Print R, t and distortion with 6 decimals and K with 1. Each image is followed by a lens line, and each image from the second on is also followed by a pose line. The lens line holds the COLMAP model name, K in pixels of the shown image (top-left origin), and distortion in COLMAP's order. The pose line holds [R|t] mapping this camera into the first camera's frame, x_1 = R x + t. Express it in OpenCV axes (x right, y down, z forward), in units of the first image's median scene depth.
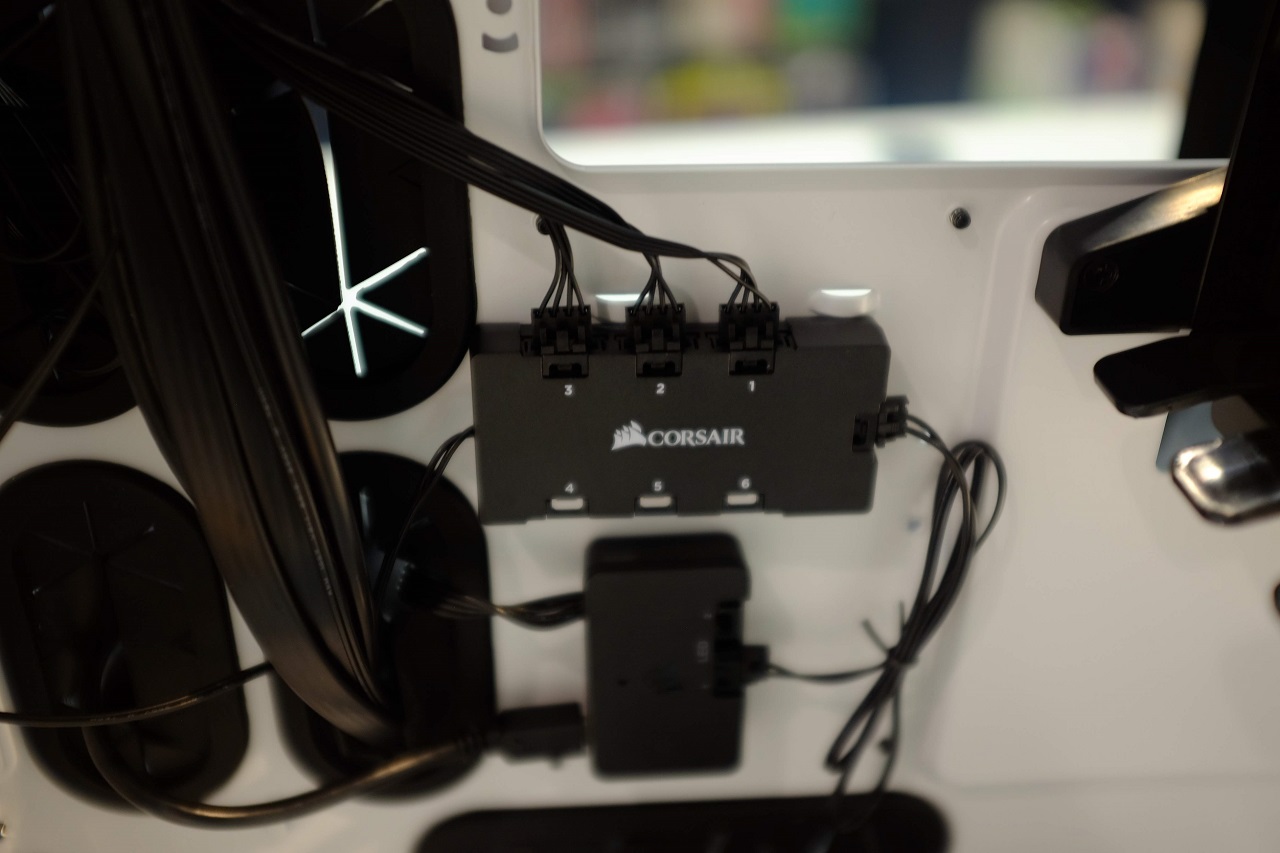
lens RADIAL K [[1349.2, 0, 636.3], [0, 1349.2, 419.4], [0, 0, 1]] dist [-0.058323, 0.000000]
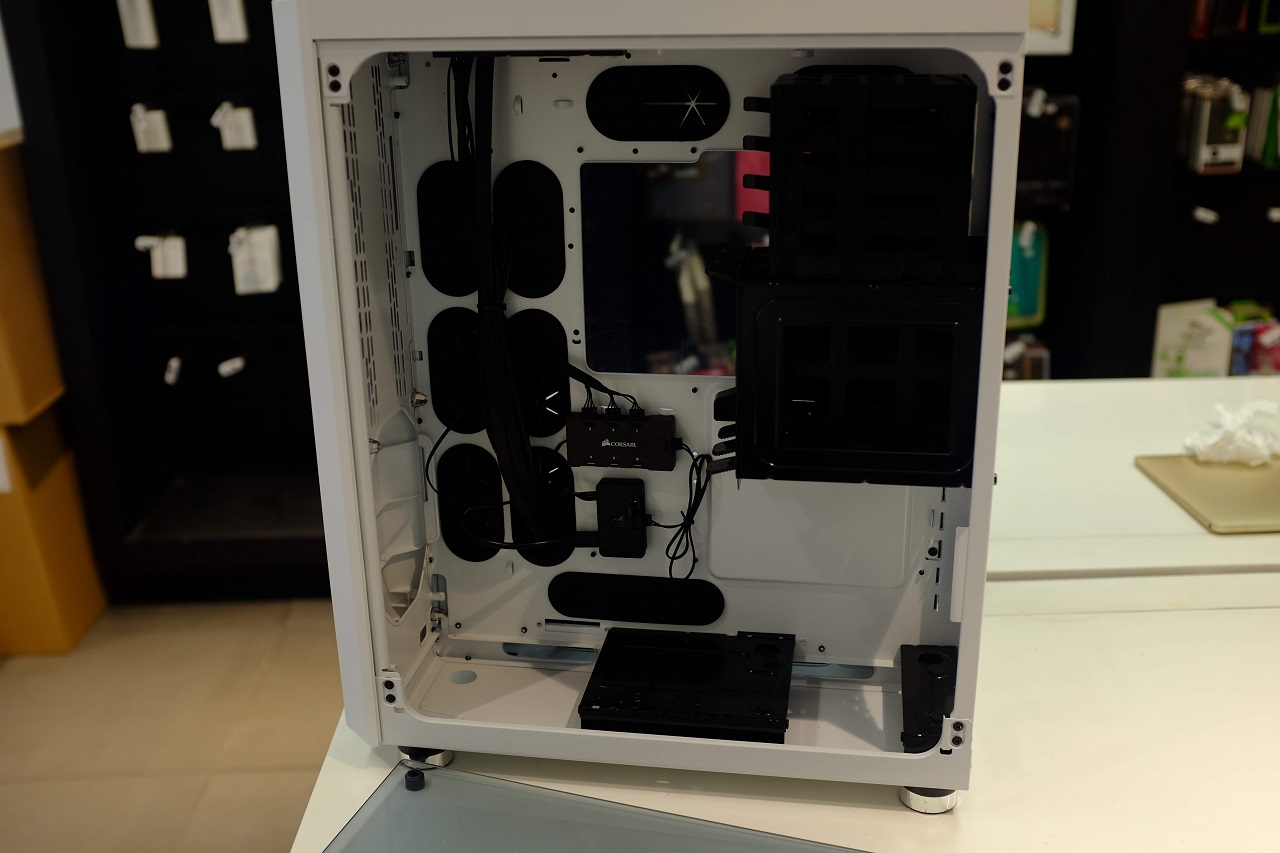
lens RADIAL K [[1349.2, 0, 642.7], [0, 1349.2, 427.5], [0, 0, 1]] dist [-0.058323, 0.000000]
pose [[0.962486, 0.043742, -0.267783, 1.110923], [-0.095982, 0.977996, -0.185231, 0.663966], [0.253789, 0.203984, 0.945506, -2.573434]]
